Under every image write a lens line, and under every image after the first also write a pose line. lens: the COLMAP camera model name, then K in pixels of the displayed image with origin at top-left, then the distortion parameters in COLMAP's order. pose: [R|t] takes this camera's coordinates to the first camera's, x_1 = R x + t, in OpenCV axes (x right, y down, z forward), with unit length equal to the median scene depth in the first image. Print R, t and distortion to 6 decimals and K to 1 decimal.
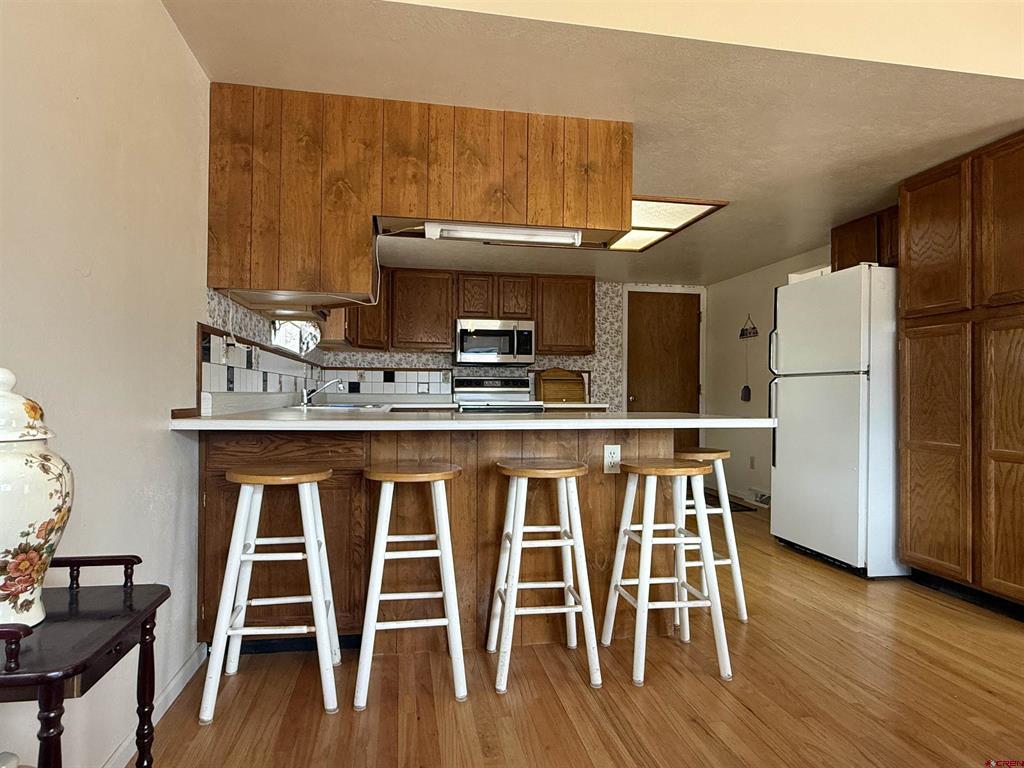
lens RADIAL K [[610.8, 0, 512.0], [0, 610.8, 384.0], [0, 0, 1]] dist [-0.038272, -0.000052]
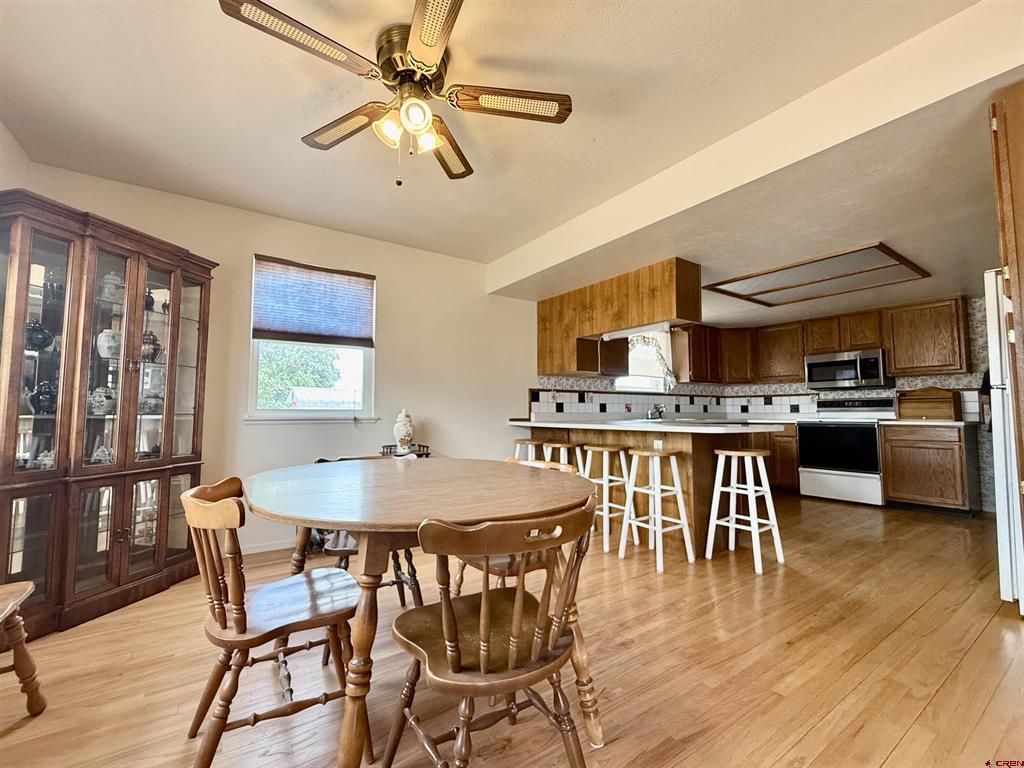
lens RADIAL K [[439.8, 0, 512.0], [0, 439.8, 384.0], [0, 0, 1]] dist [0.000414, 0.000158]
pose [[0.416227, -0.069082, -0.906633, 1.168443], [0.019441, 0.997558, -0.067085, 0.013738], [0.909053, 0.010297, 0.416554, 0.045246]]
